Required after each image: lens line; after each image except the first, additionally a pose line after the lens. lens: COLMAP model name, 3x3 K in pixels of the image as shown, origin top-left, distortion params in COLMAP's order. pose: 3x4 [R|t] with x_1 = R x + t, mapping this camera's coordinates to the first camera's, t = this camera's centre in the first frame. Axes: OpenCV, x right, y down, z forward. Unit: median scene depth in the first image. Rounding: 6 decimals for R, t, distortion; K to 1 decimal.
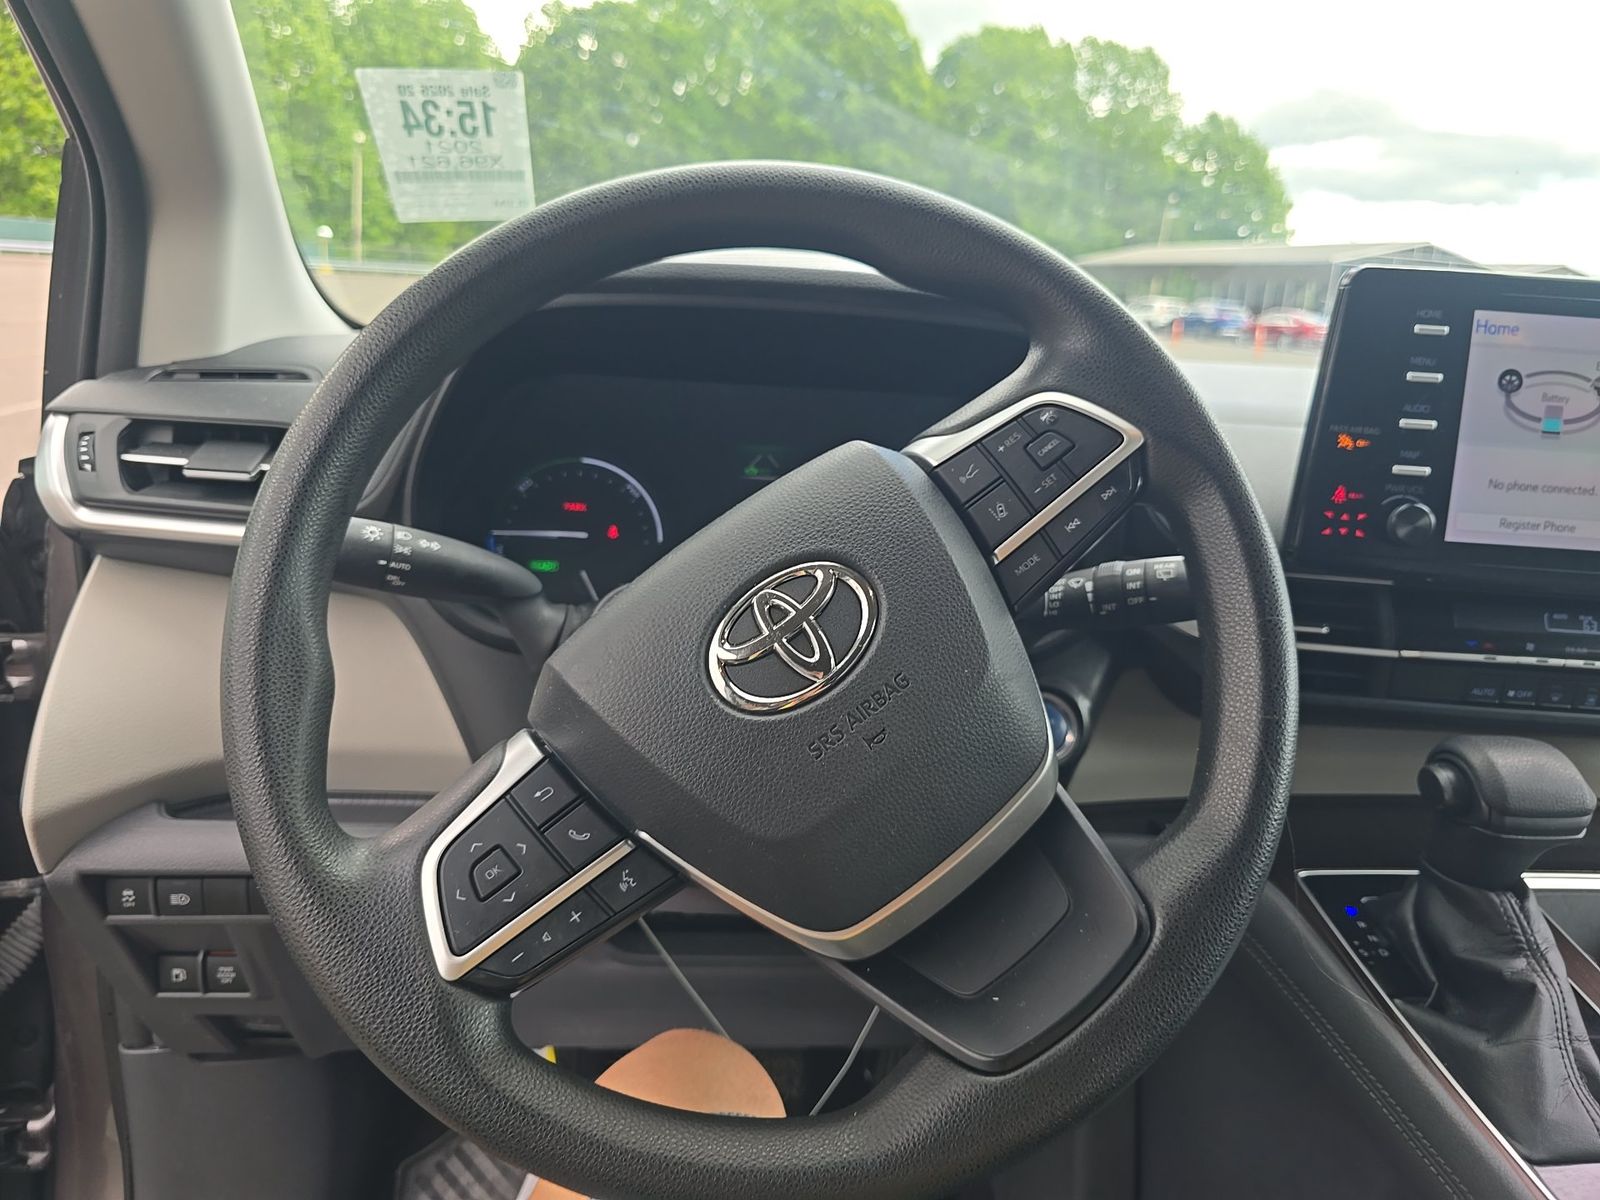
lens RADIAL K [[1092.2, 0, 790.2], [0, 1092.2, 610.1], [0, 0, 1]] dist [0.011101, -0.027056]
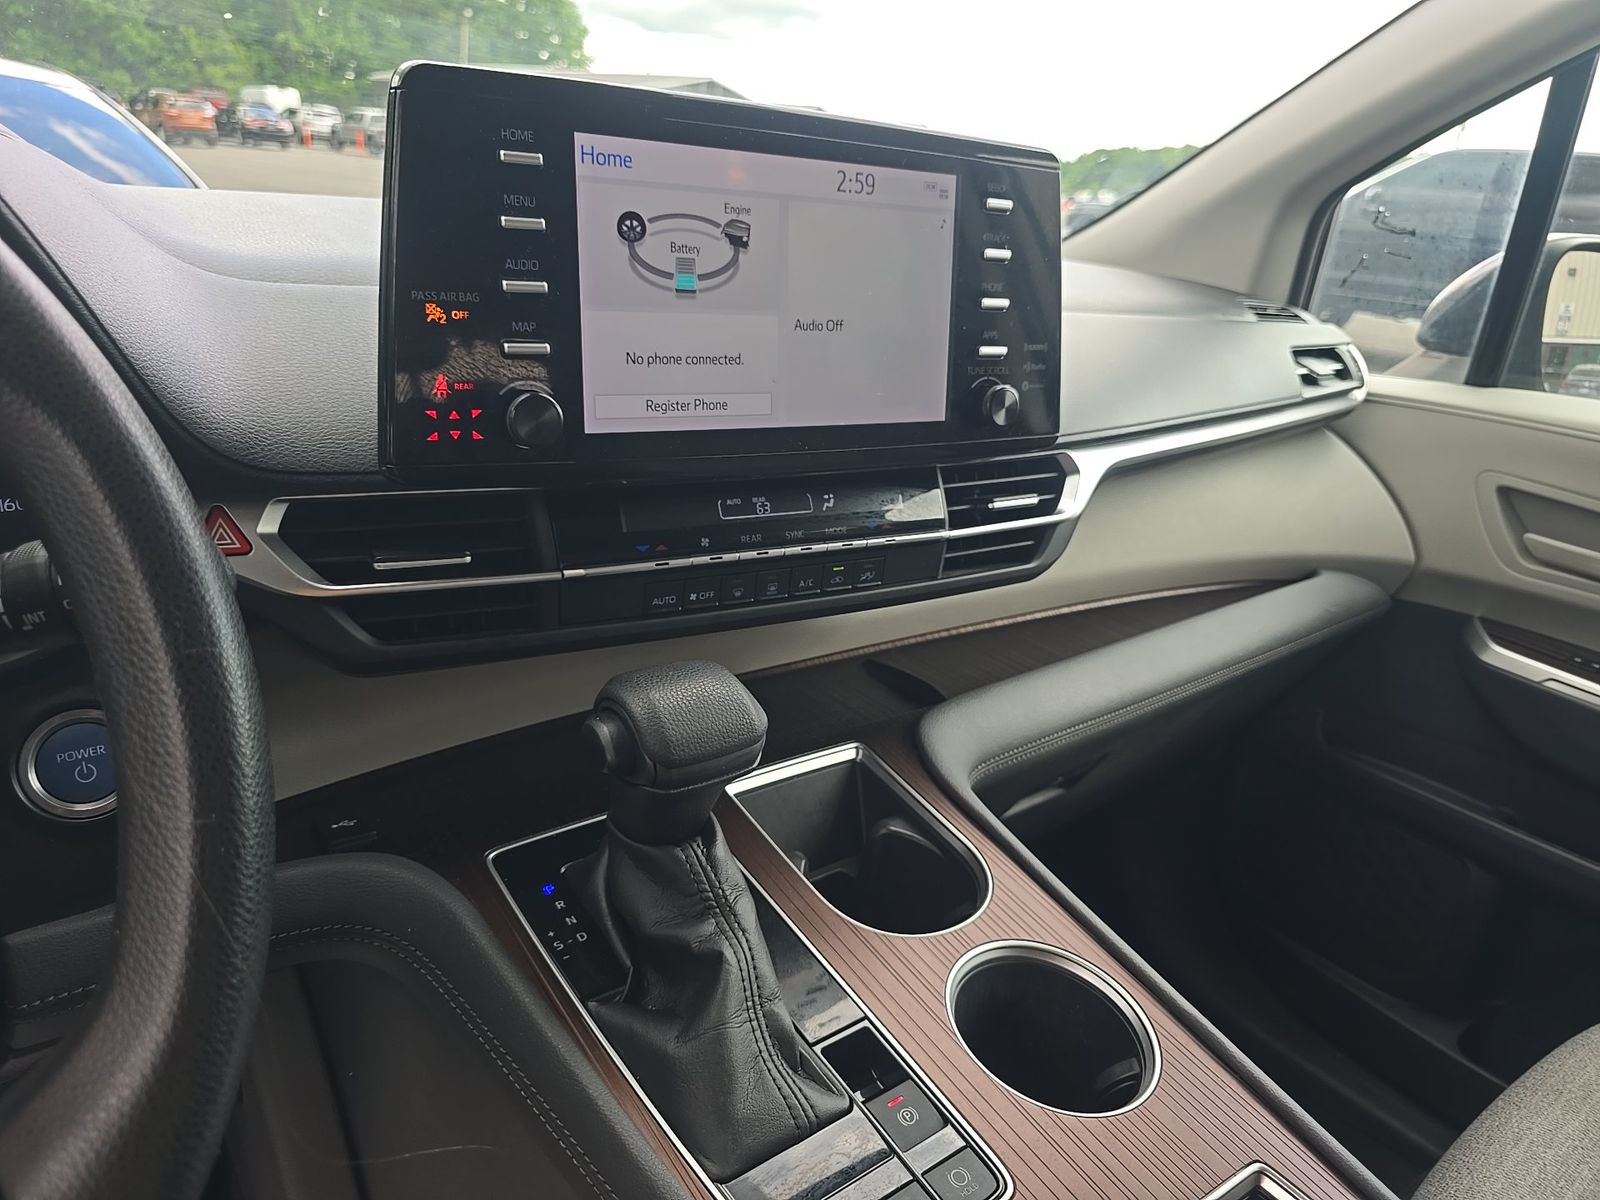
lens RADIAL K [[1092.2, 0, 790.2], [0, 1092.2, 610.1], [0, 0, 1]] dist [0.011101, -0.027056]
pose [[0.845275, -0.177802, 0.503882, 0.302640], [0.104922, 0.979885, 0.169757, -0.057825], [-0.523929, -0.090623, 0.846927, 0.230899]]
